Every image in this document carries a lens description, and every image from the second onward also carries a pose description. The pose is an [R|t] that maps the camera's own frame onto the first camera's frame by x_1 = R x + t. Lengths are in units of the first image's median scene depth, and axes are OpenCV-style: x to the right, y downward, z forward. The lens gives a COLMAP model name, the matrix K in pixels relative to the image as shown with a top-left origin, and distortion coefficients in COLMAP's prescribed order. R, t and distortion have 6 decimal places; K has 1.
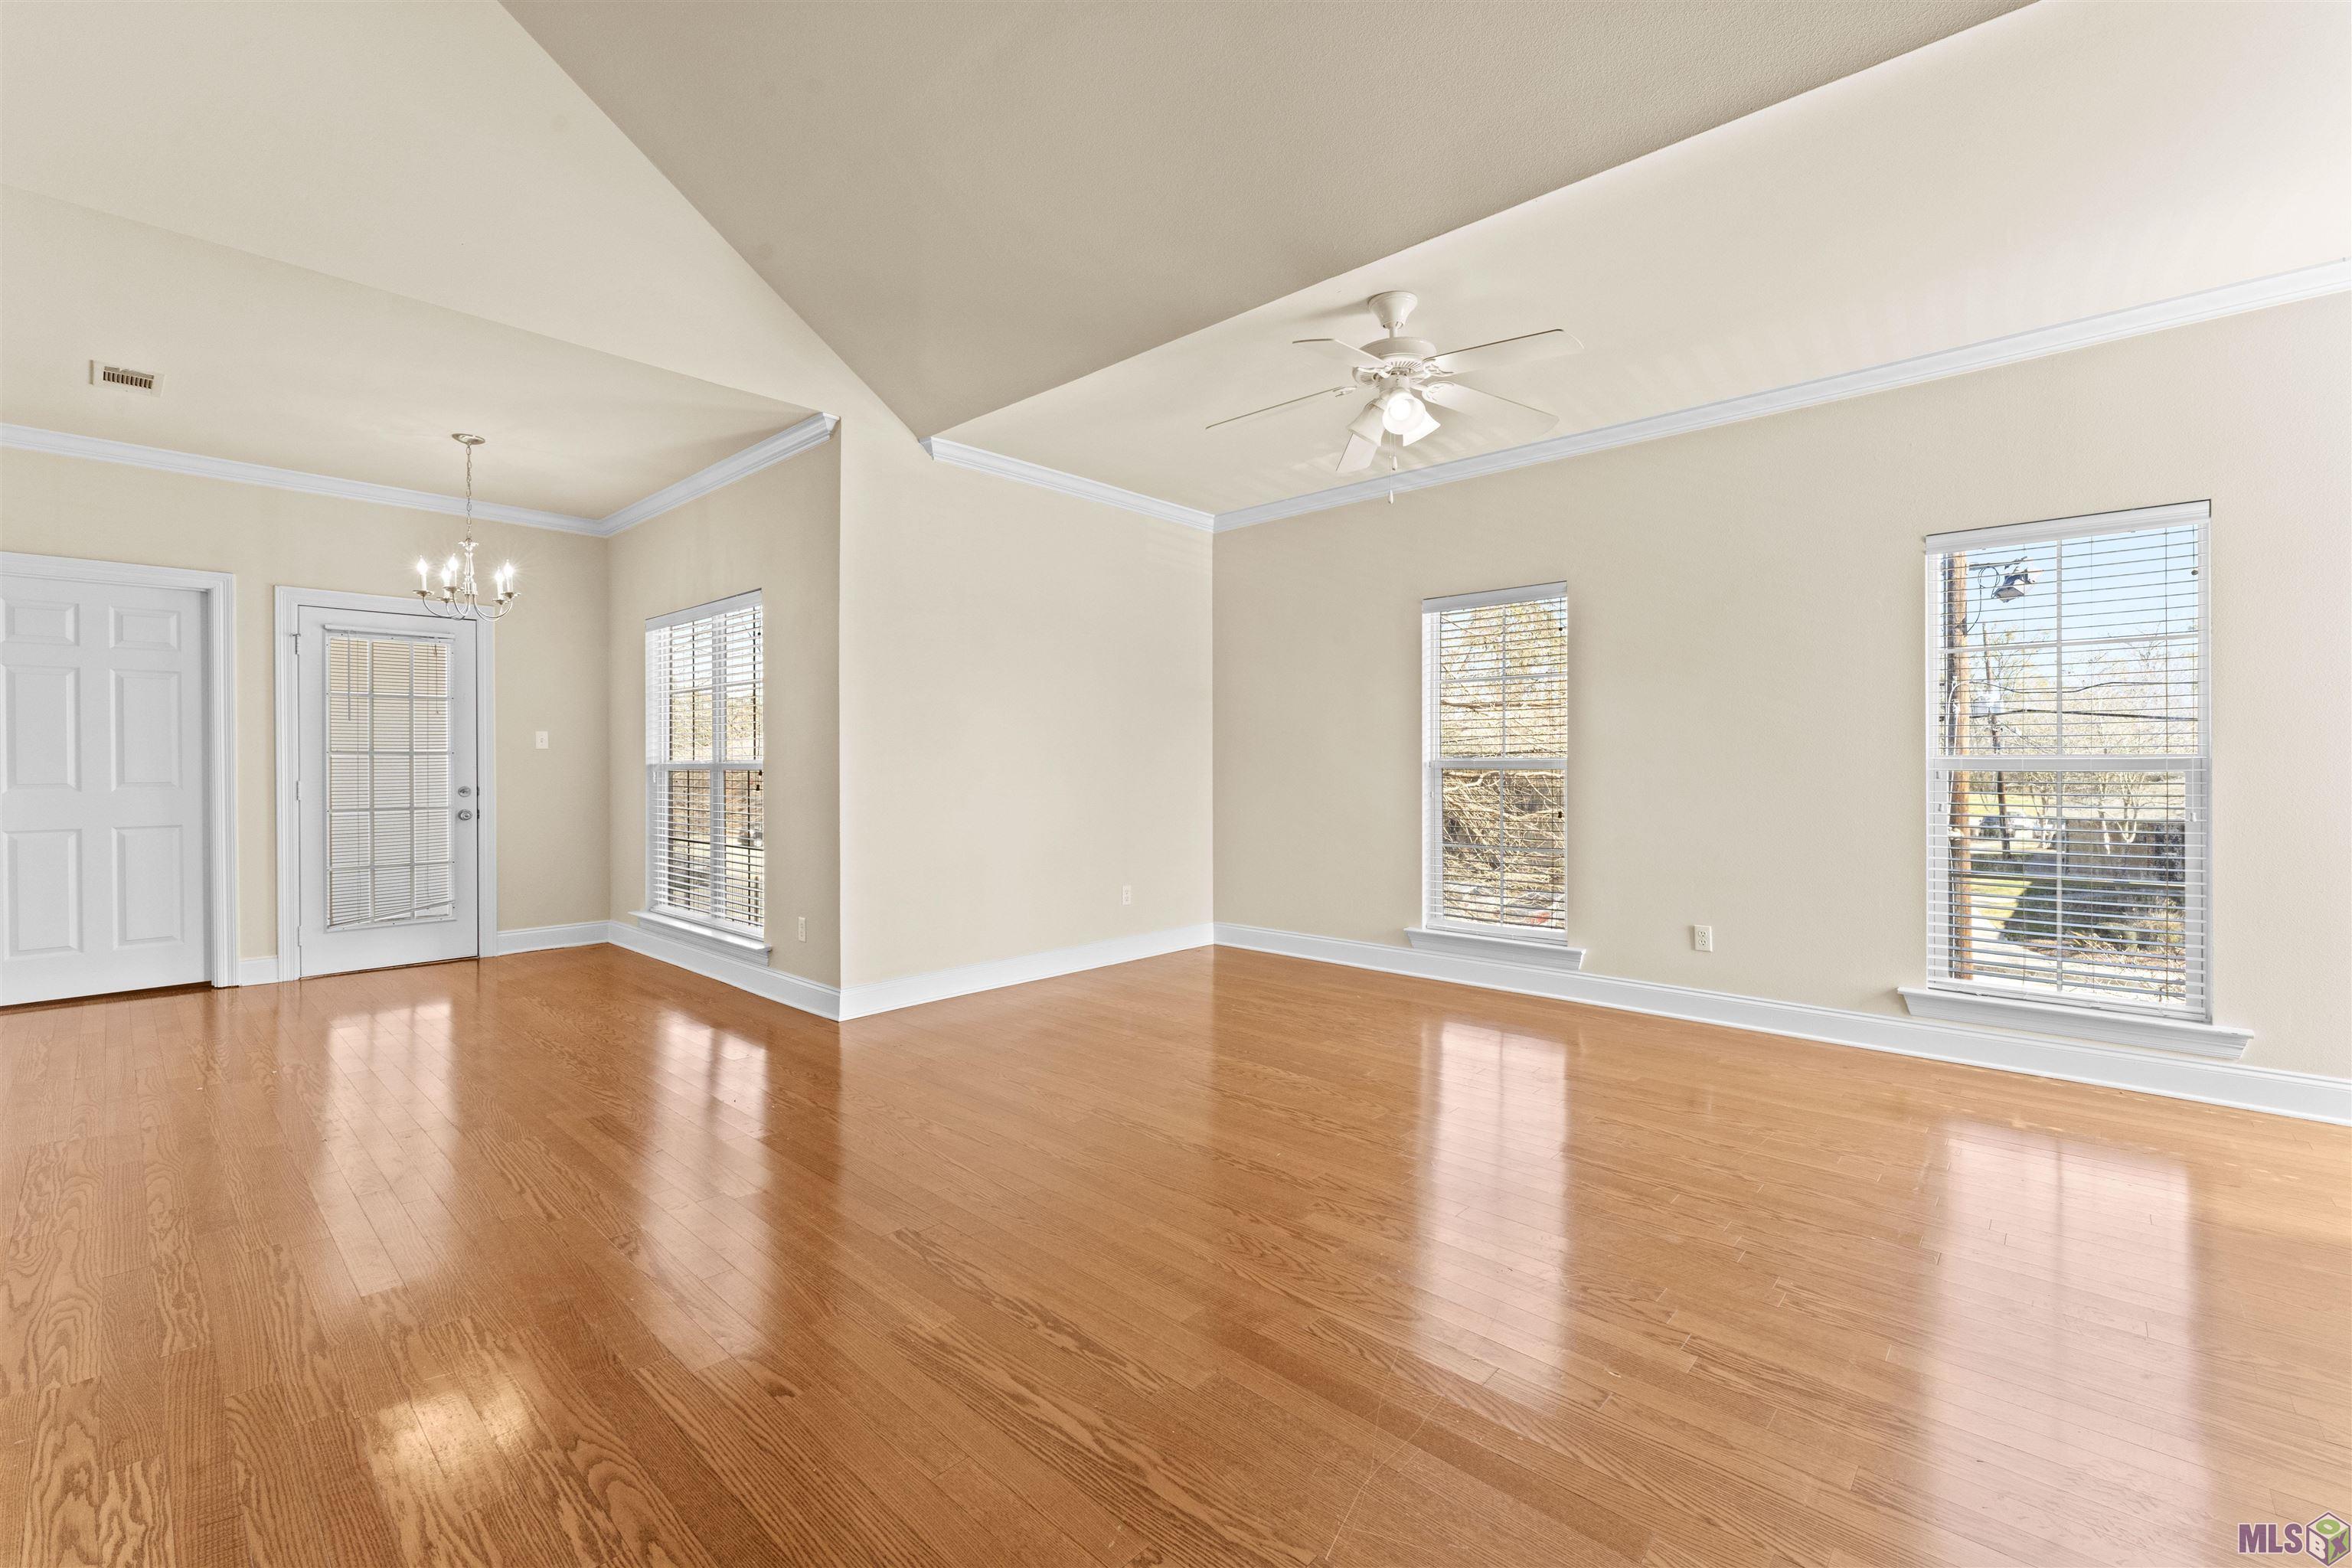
lens RADIAL K [[988.0, 0, 1175.6], [0, 988.0, 765.6], [0, 0, 1]] dist [-0.002646, 0.000083]
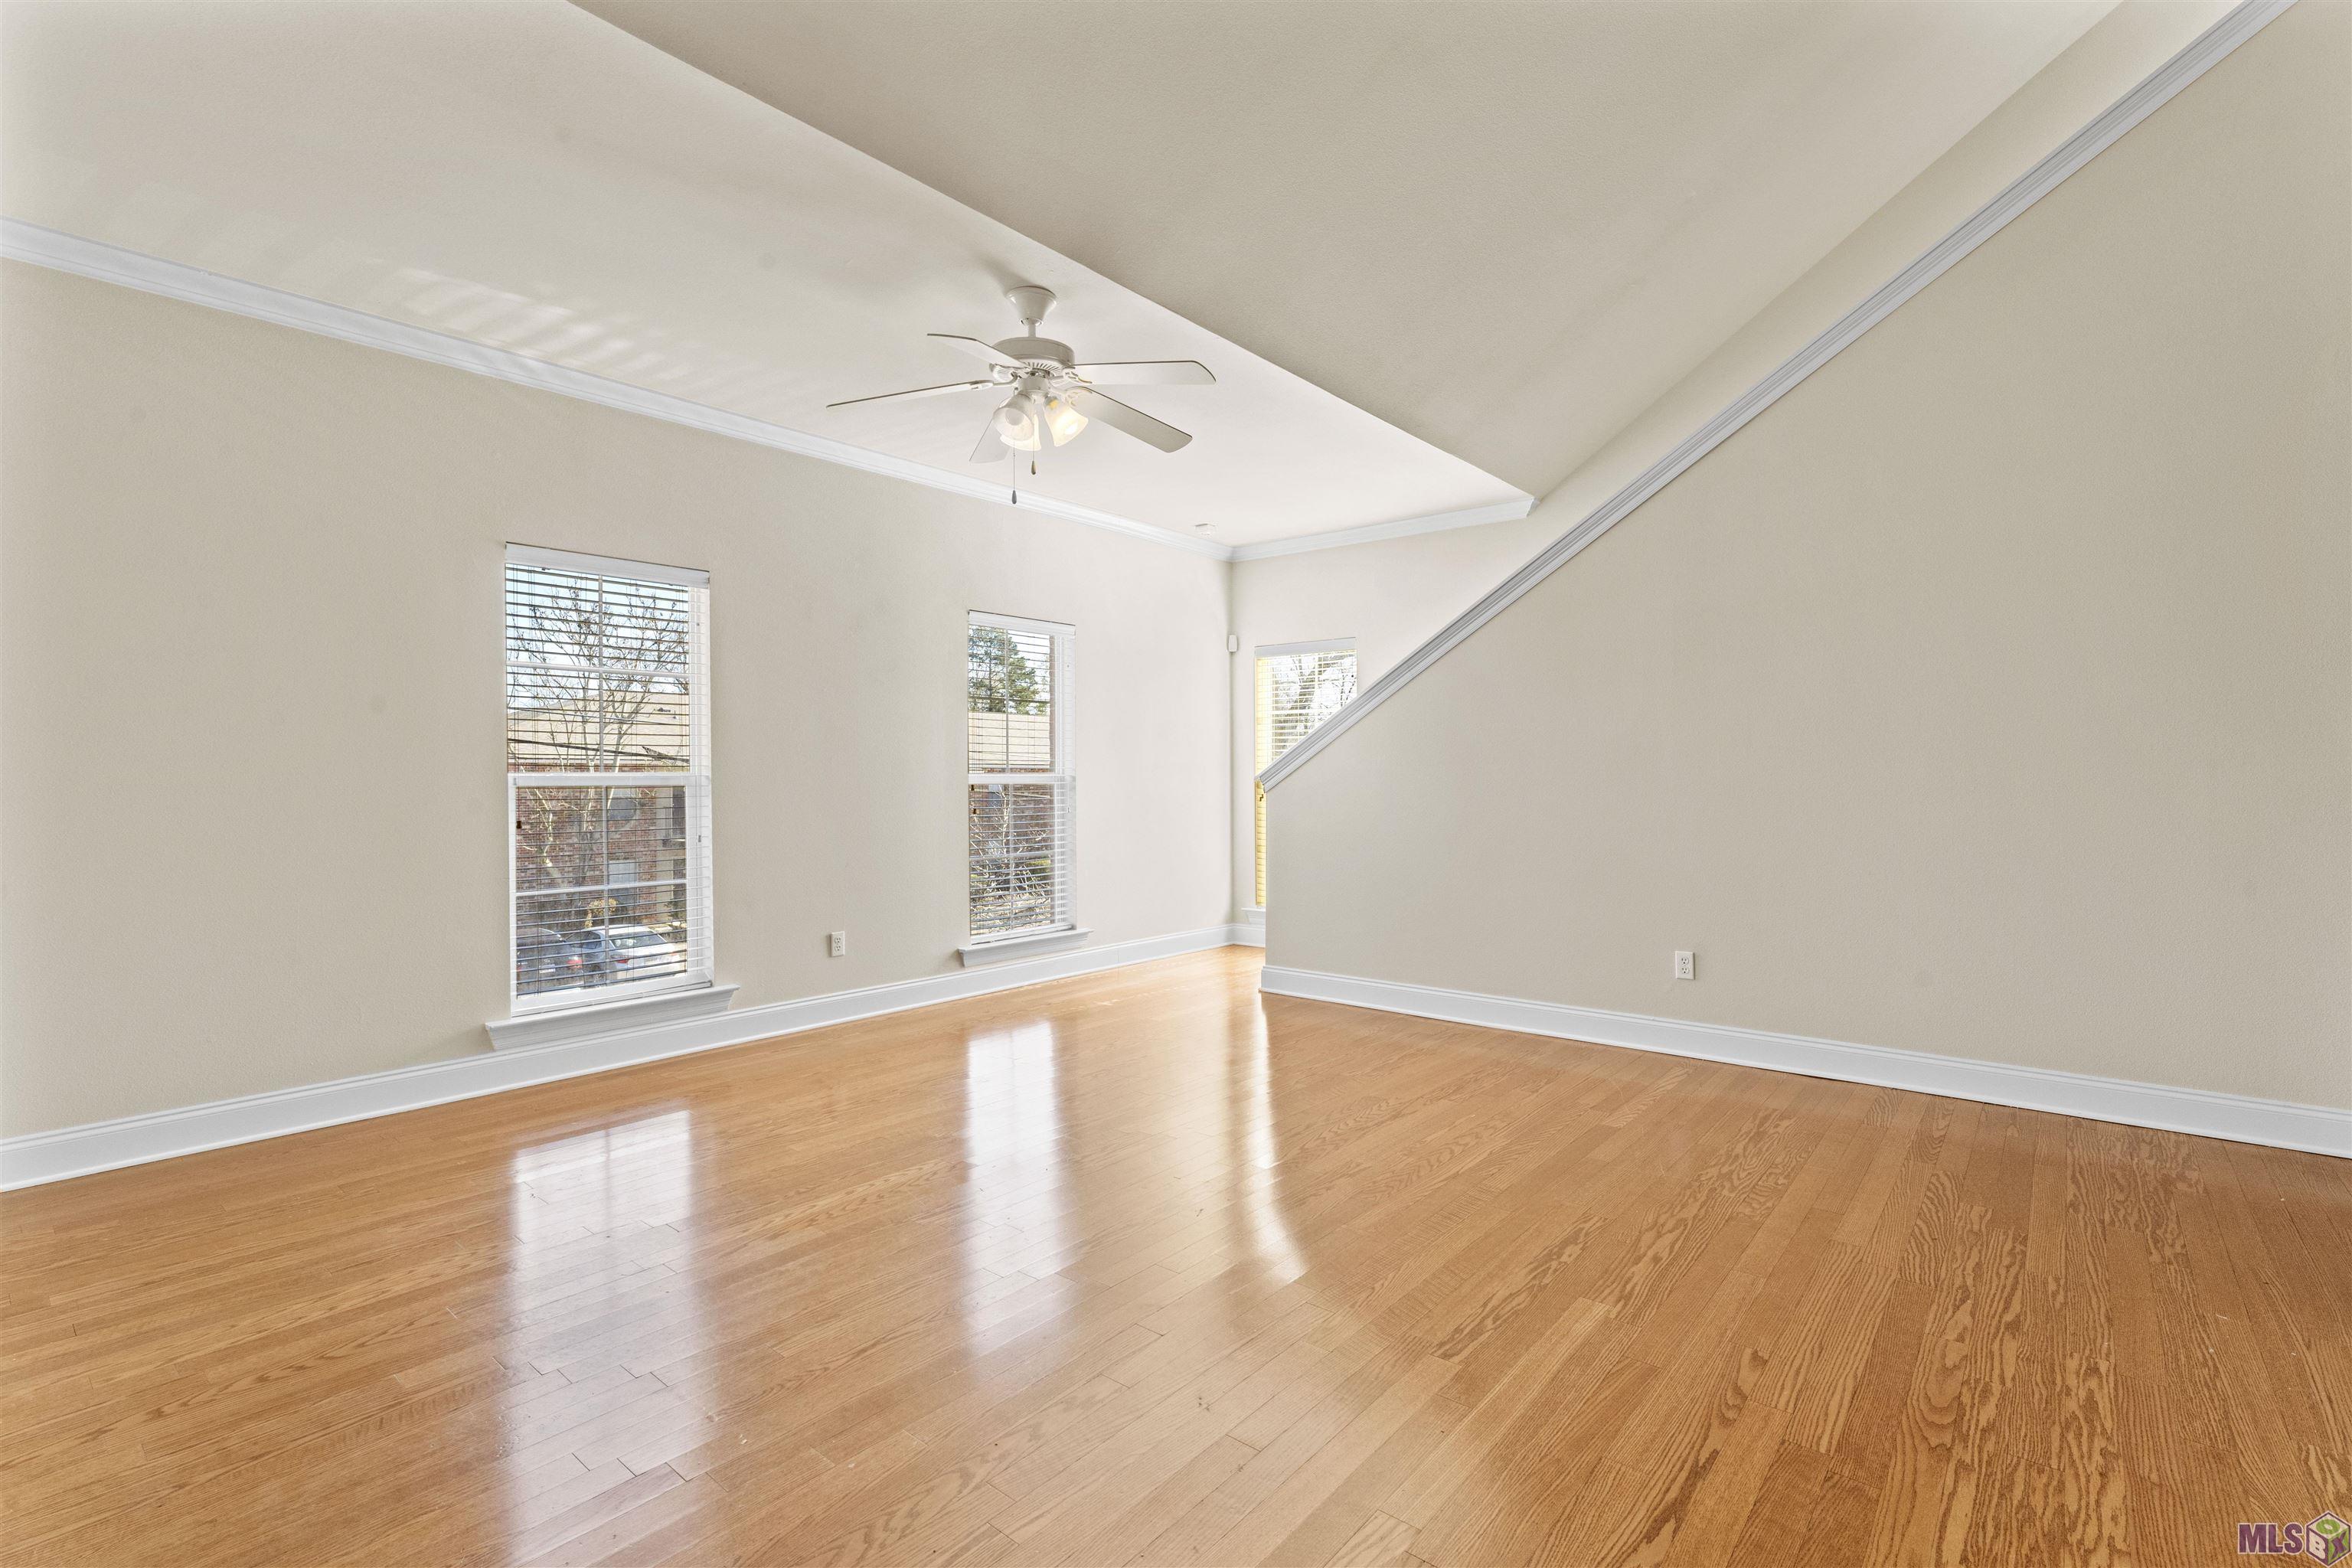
lens RADIAL K [[1080.1, 0, 1166.1], [0, 1080.1, 779.0], [0, 0, 1]] dist [-0.007748, 0.001292]
pose [[-0.046141, -0.001204, 0.998934, -0.587851], [0.004612, 0.999988, 0.001418, -0.001841], [-0.998924, 0.004673, -0.046135, 0.645901]]
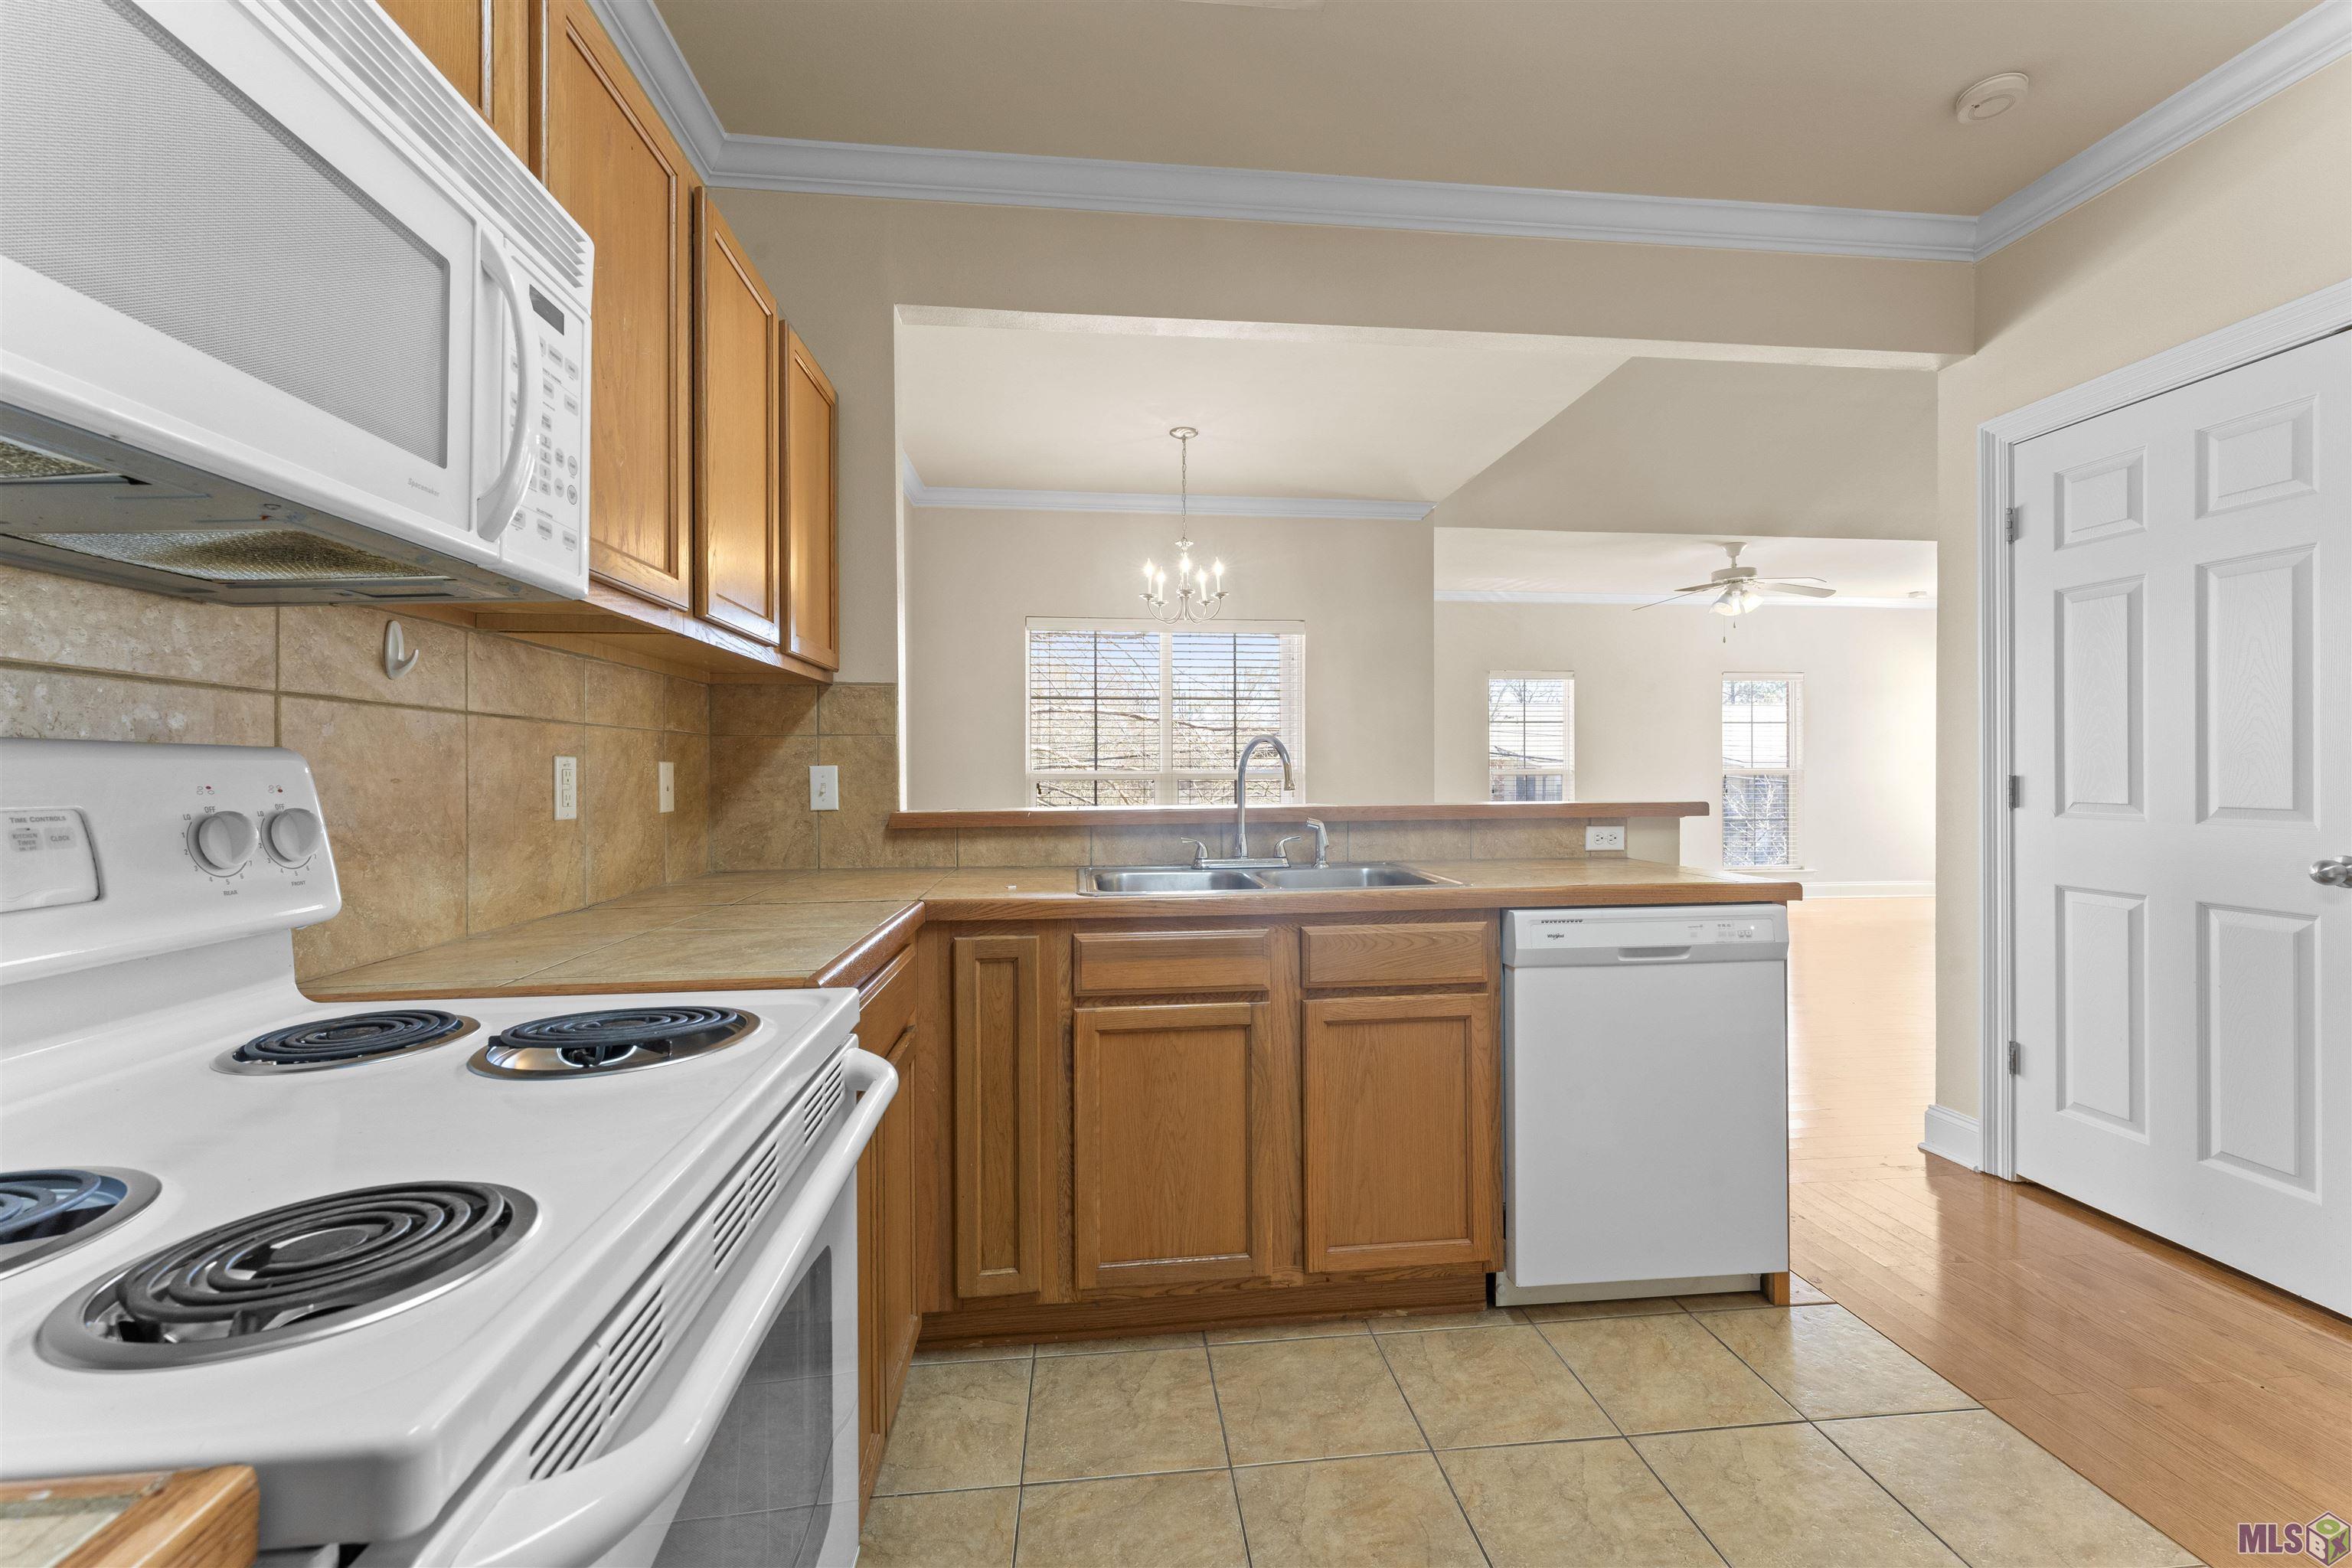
lens RADIAL K [[954.8, 0, 1175.7], [0, 954.8, 783.8], [0, 0, 1]] dist [-0.000429, -0.000144]
pose [[0.659615, -0.011128, 0.751522, -1.412281], [0.003354, 0.999924, 0.011862, -0.002827], [-0.751597, -0.005304, 0.659602, 0.400354]]
